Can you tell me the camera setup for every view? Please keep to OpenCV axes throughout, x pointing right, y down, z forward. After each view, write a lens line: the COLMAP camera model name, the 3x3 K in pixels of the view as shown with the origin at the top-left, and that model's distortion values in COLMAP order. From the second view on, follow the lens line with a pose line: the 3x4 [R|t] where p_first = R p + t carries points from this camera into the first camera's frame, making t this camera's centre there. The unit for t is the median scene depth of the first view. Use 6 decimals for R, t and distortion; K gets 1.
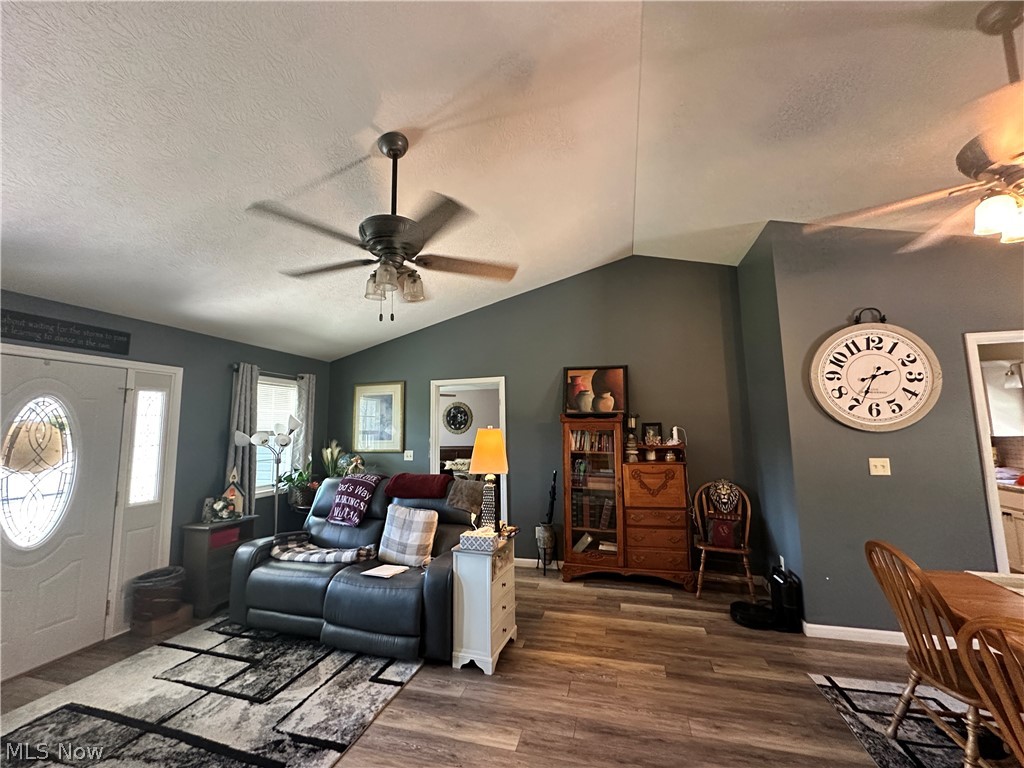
lens RADIAL K [[410.5, 0, 513.4], [0, 410.5, 384.0], [0, 0, 1]] dist [-0.000973, -0.000045]
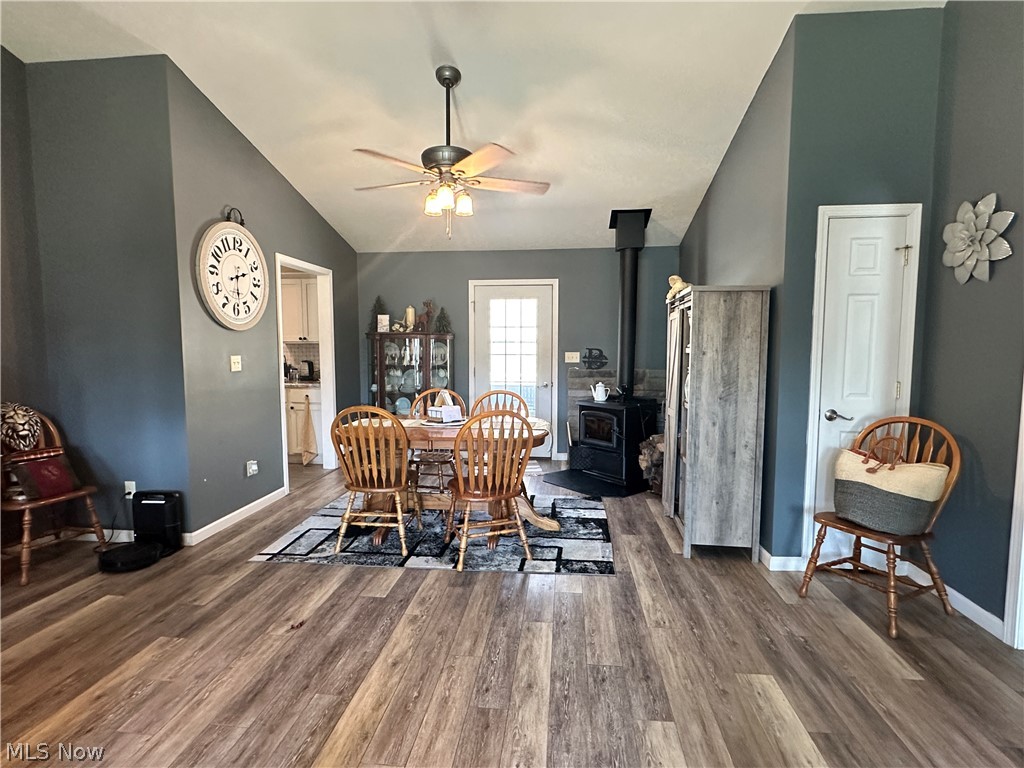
lens RADIAL K [[514.4, 0, 513.1], [0, 514.4, 382.5], [0, 0, 1]] dist [-0.008683, 0.002536]
pose [[-0.155550, -0.058706, 0.986082, -0.514287], [-0.106343, 0.993426, 0.042368, 0.116284], [-0.982087, -0.098273, -0.160771, 0.497248]]
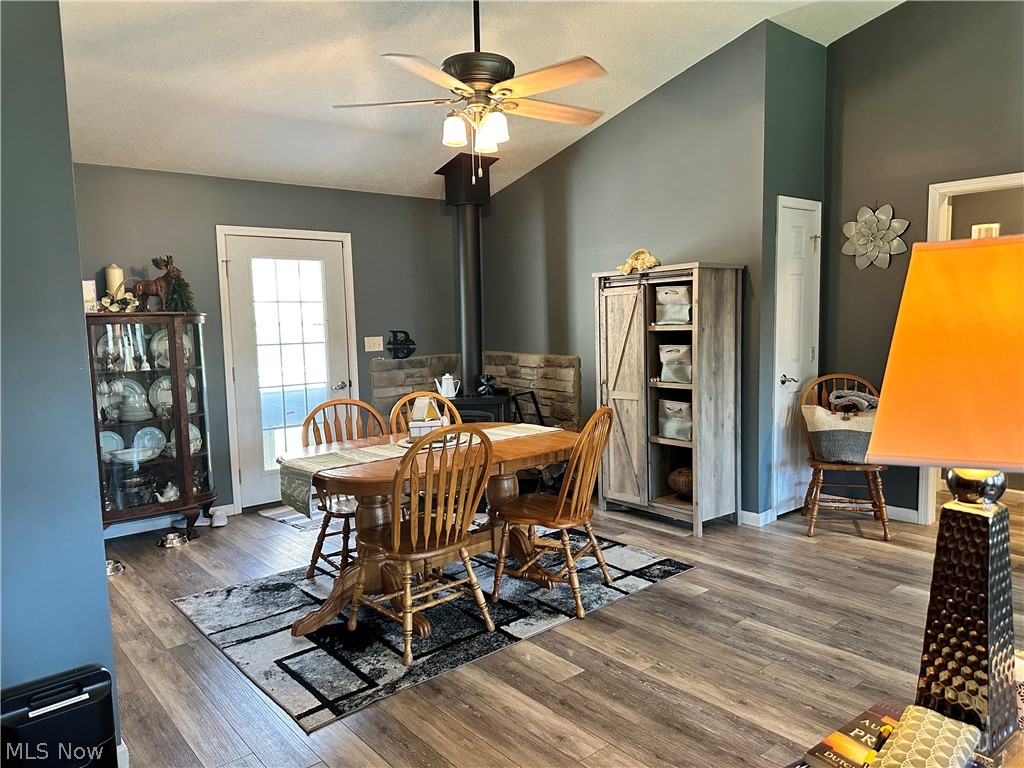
lens RADIAL K [[720.2, 0, 516.5], [0, 720.2, 382.6], [0, 0, 1]] dist [0.030656, -0.009351]
pose [[-0.821998, -0.020131, 0.569134, -0.066927], [-0.026629, 0.999641, -0.003102, 0.182931], [-0.568867, -0.017705, -0.822239, 1.381291]]
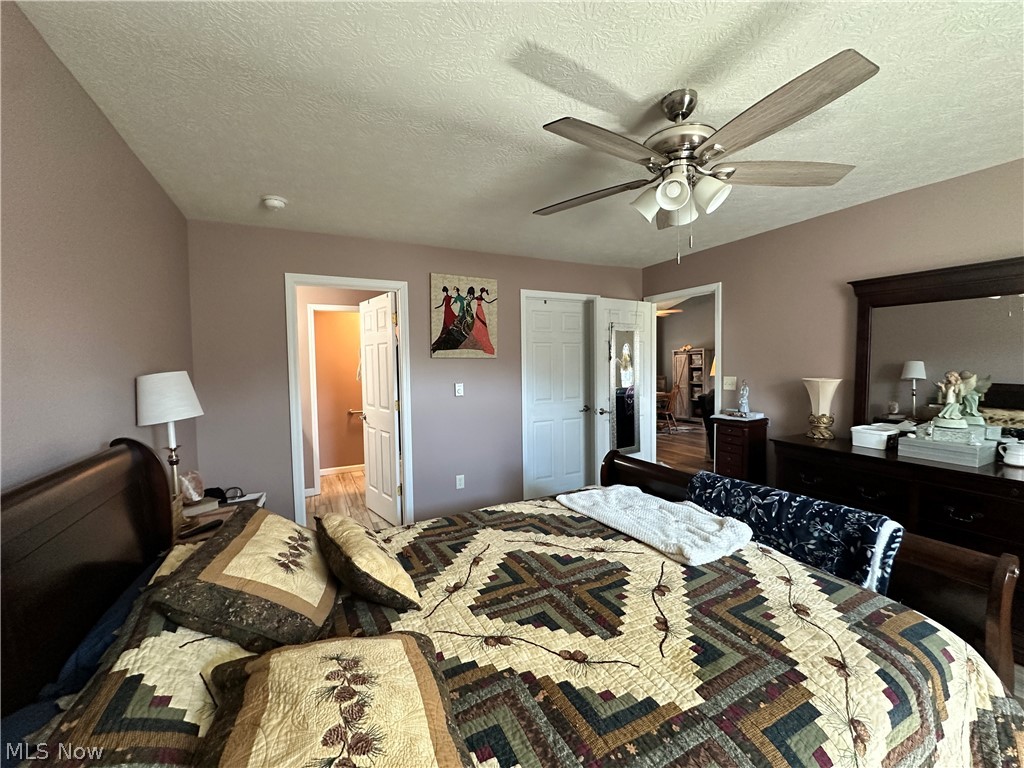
lens RADIAL K [[410.5, 0, 512.3], [0, 410.5, 382.6], [0, 0, 1]] dist [-0.000973, -0.000045]
pose [[-0.662310, -0.004457, 0.749216, -0.825379], [-0.055223, 0.997553, -0.042883, 0.375485], [-0.747192, -0.069776, -0.660935, 2.928605]]
